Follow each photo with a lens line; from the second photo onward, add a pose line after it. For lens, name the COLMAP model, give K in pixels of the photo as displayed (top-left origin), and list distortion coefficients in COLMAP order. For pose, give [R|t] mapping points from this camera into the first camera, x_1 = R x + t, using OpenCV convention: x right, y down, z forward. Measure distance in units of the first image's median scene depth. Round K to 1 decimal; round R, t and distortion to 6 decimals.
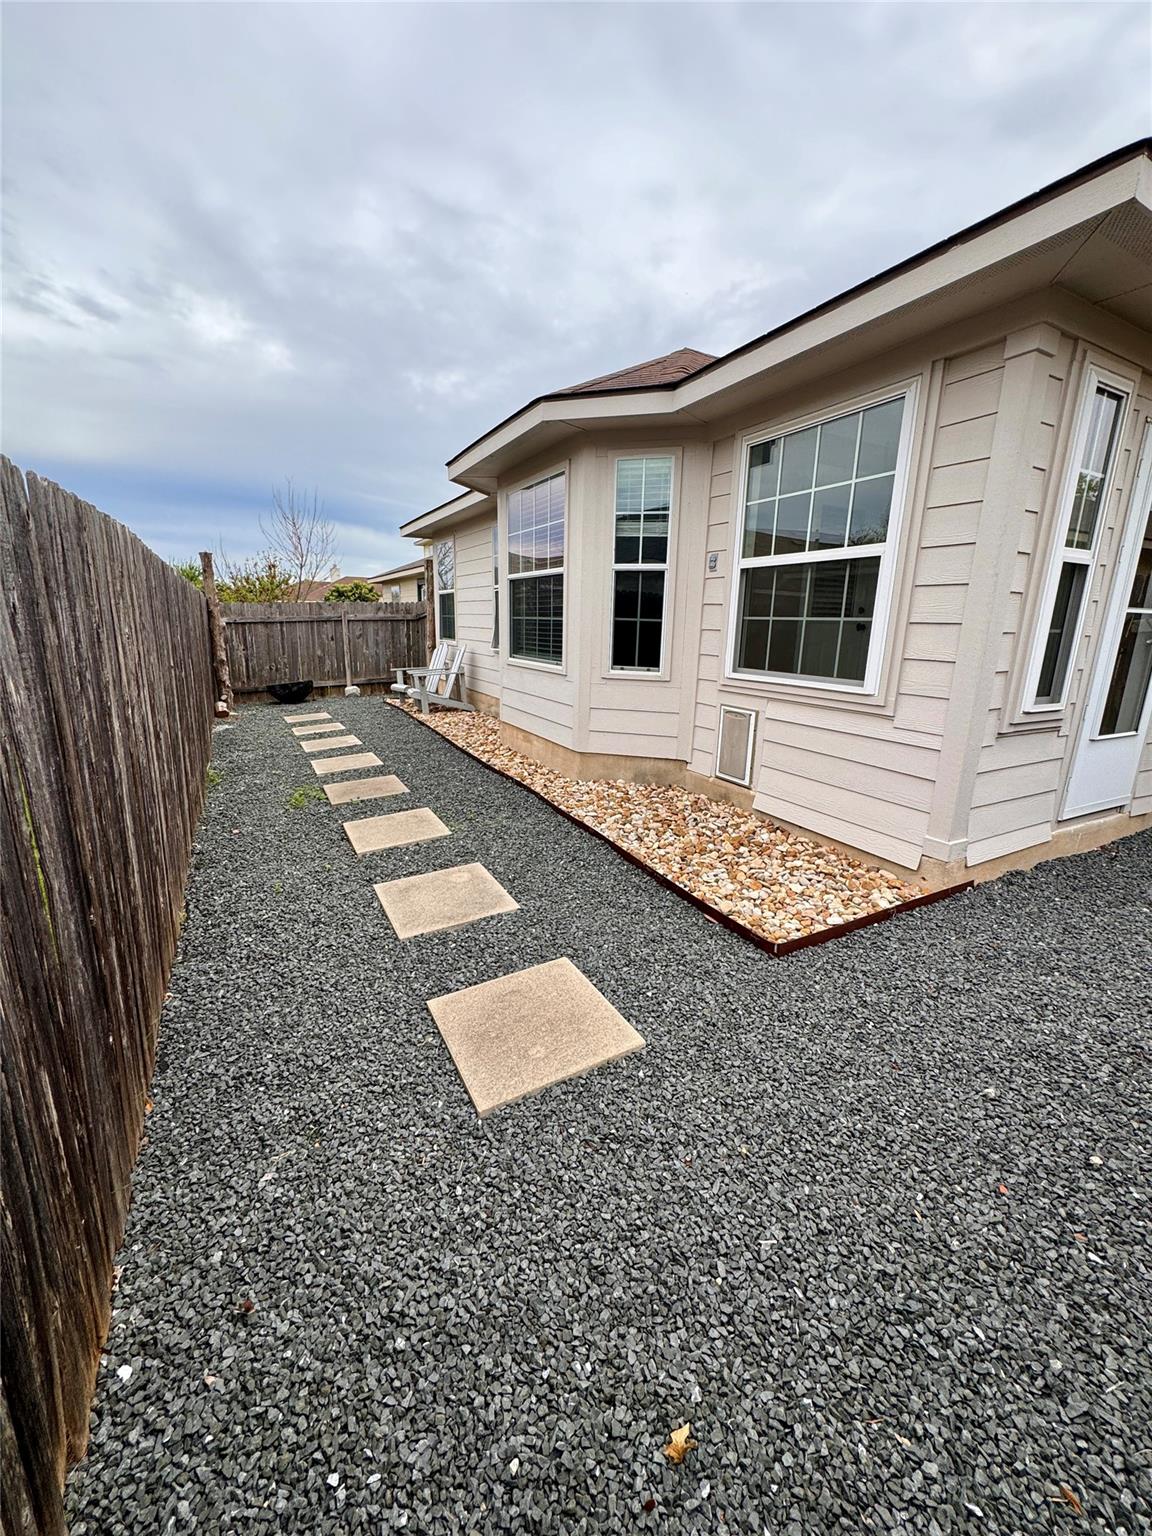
lens RADIAL K [[611.7, 0, 576.1], [0, 611.7, 768.6], [0, 0, 1]] dist [-0.001224, -0.000094]
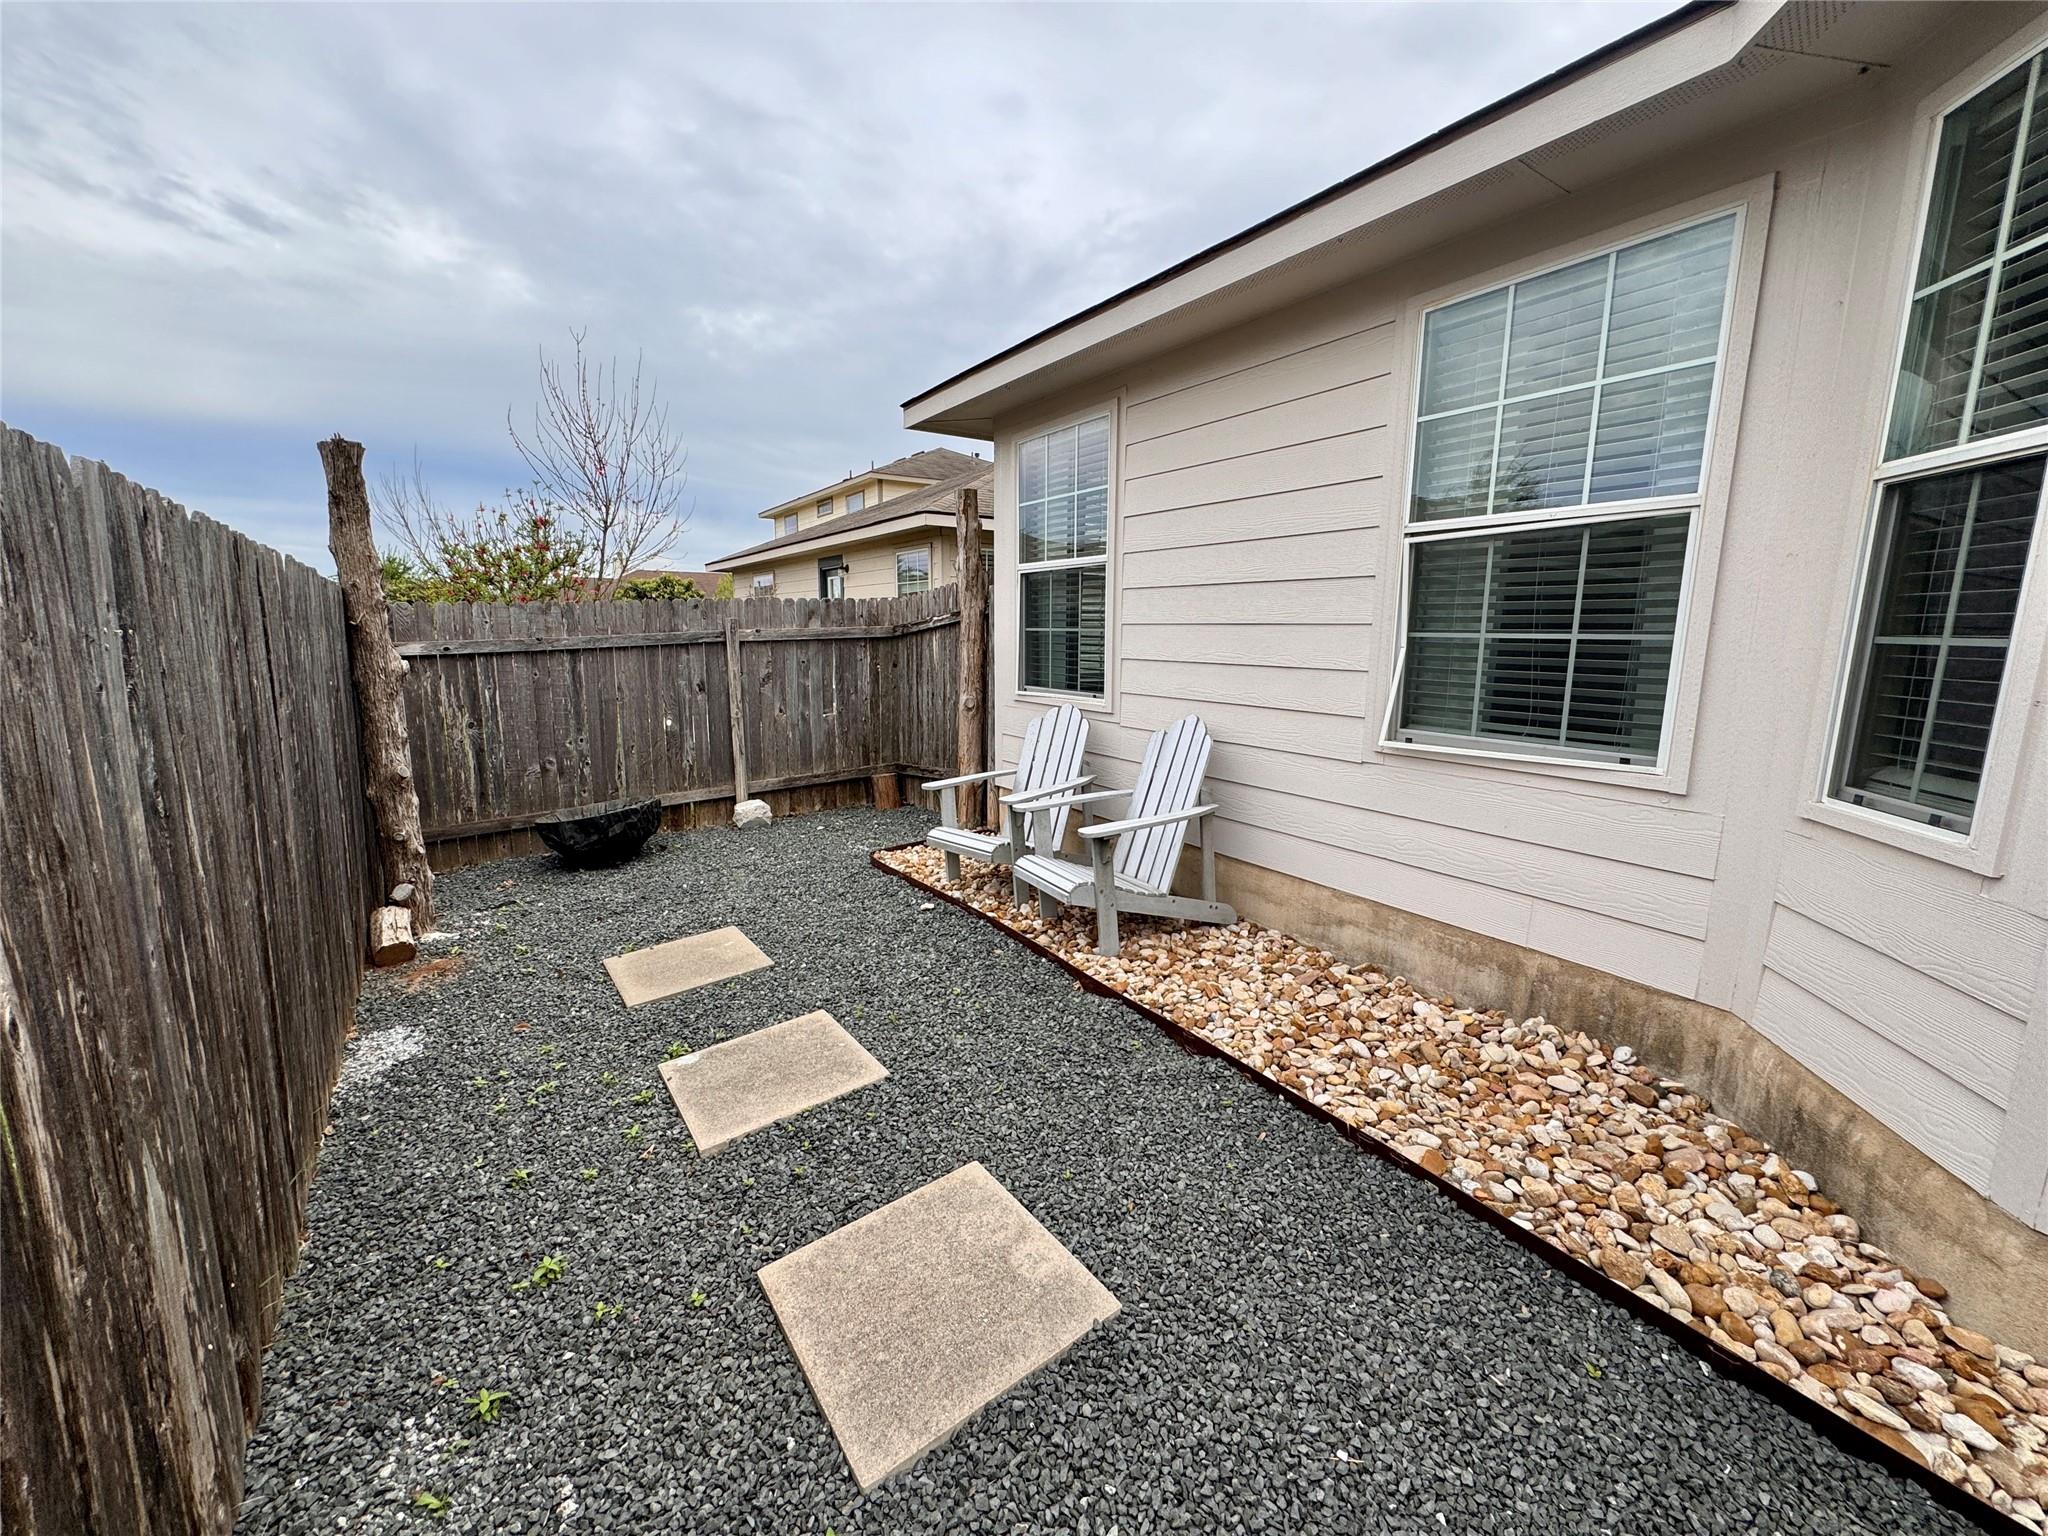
lens RADIAL K [[815.5, 0, 1020.4], [0, 815.5, 774.7], [0, 0, 1]] dist [-0.001224, -0.000094]
pose [[0.994236, -0.033677, 0.101791, -1.310498], [0.039682, 0.997553, -0.057562, -0.617056], [-0.099604, 0.061269, 0.993139, 2.372807]]
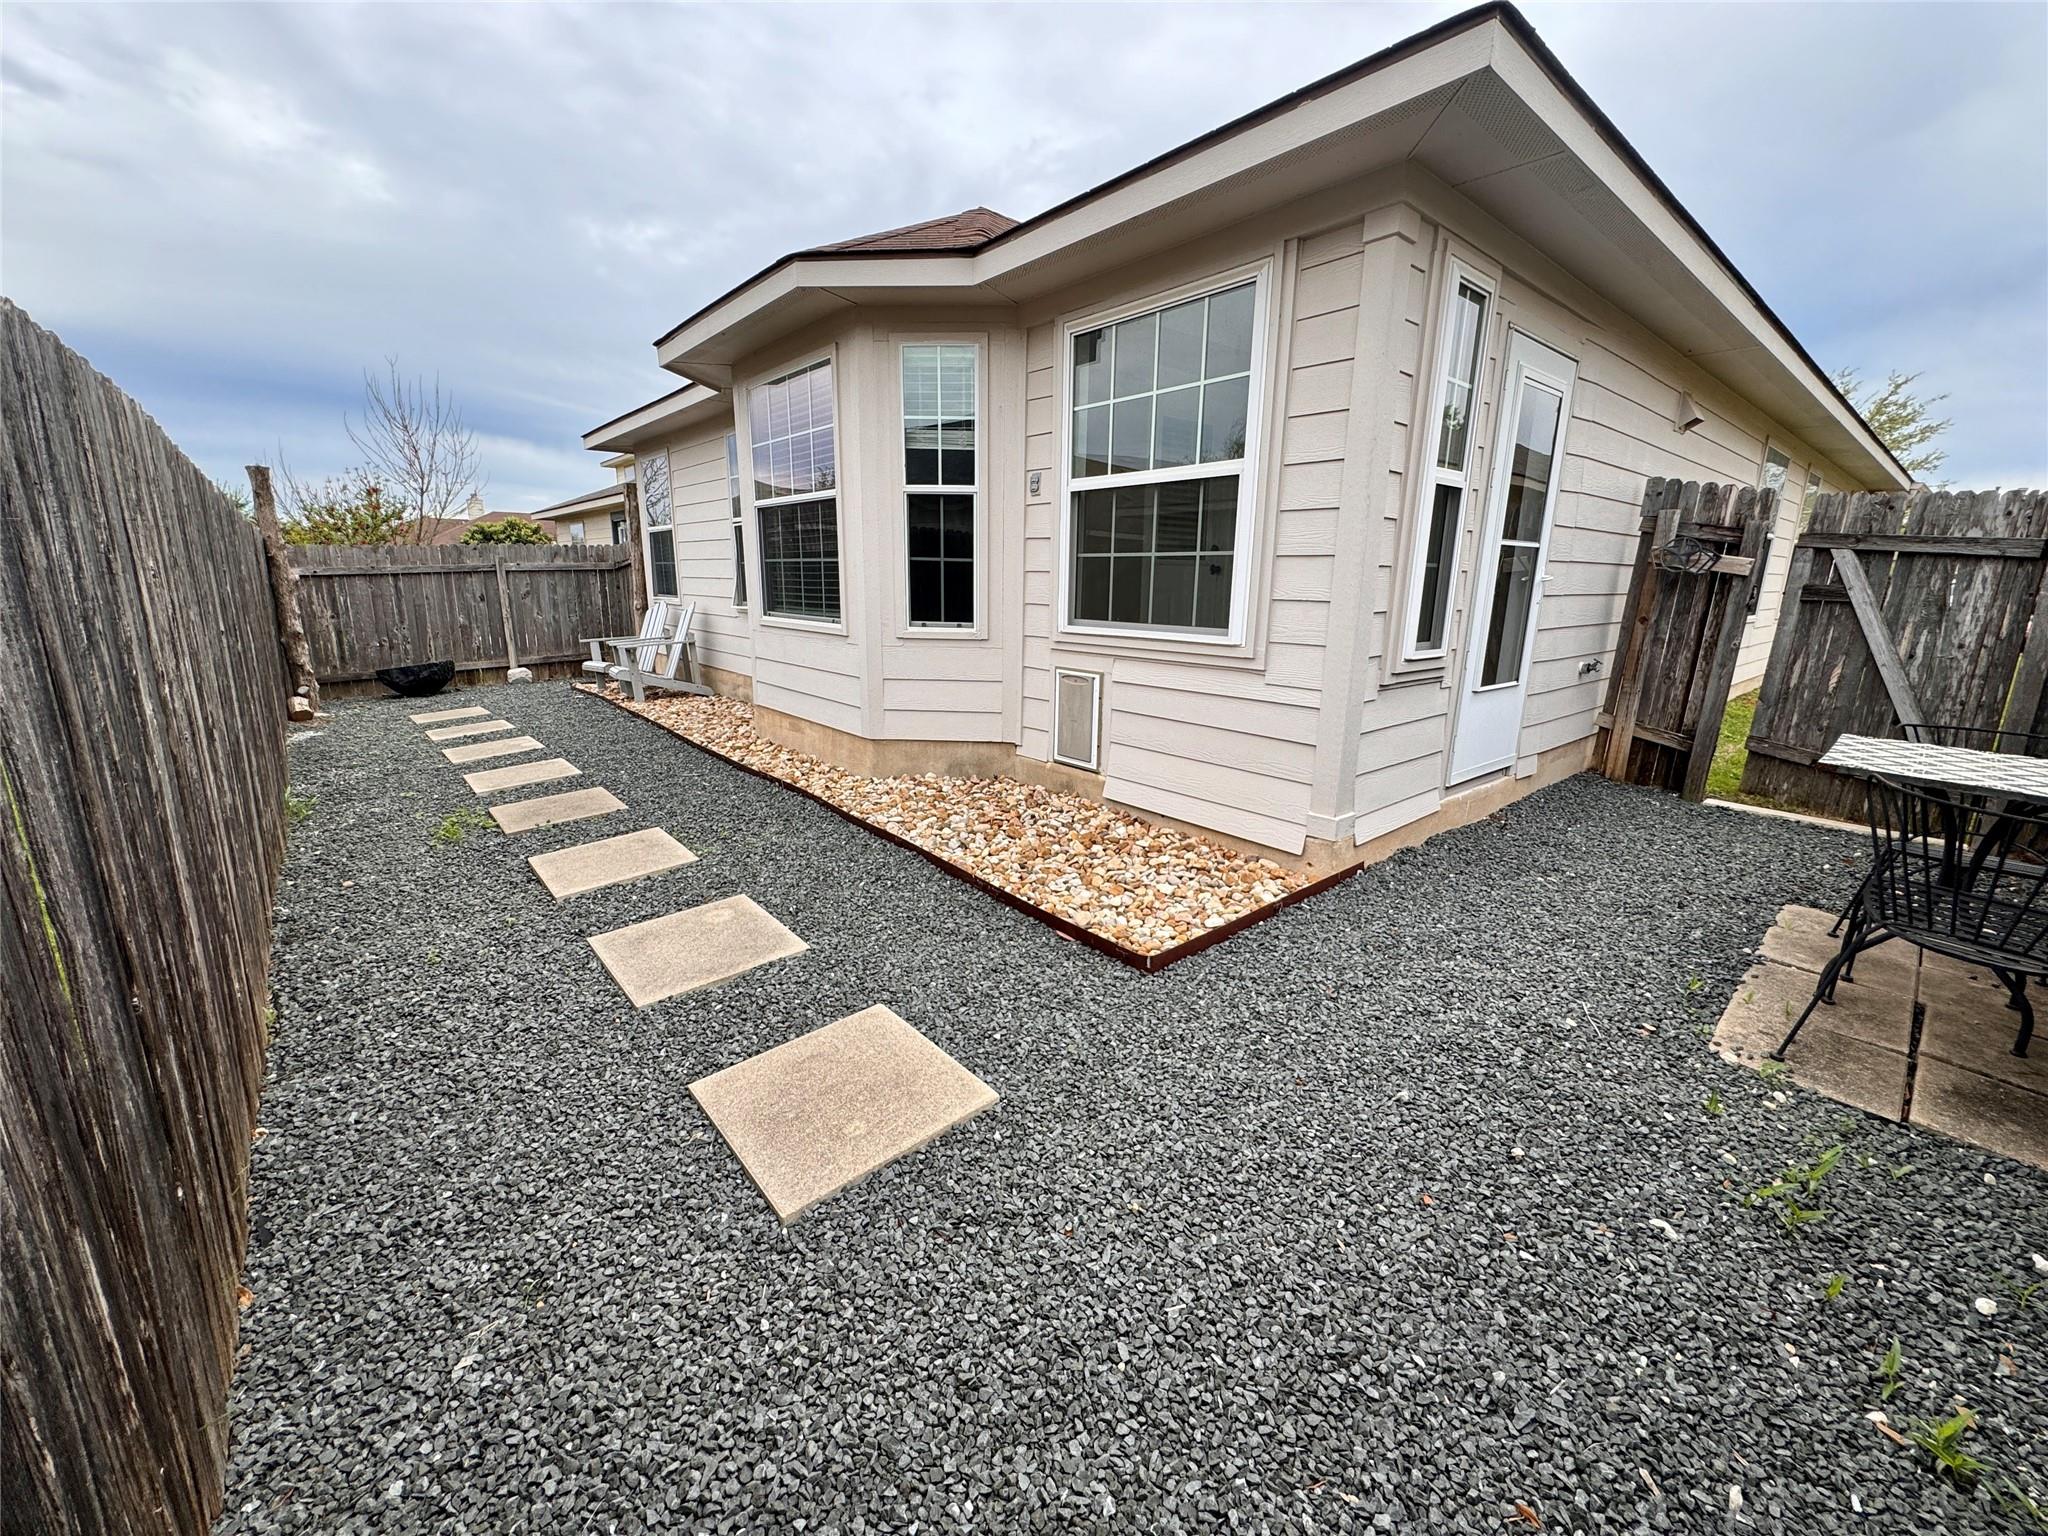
lens RADIAL K [[815.5, 0, 1026.7], [0, 815.5, 764.9], [0, 0, 1]] dist [-0.001224, -0.000094]
pose [[0.977516, -0.055820, 0.203339, -0.024277], [0.056934, 0.998378, 0.000372, 0.024413], [-0.203030, 0.011213, 0.979108, -0.005382]]
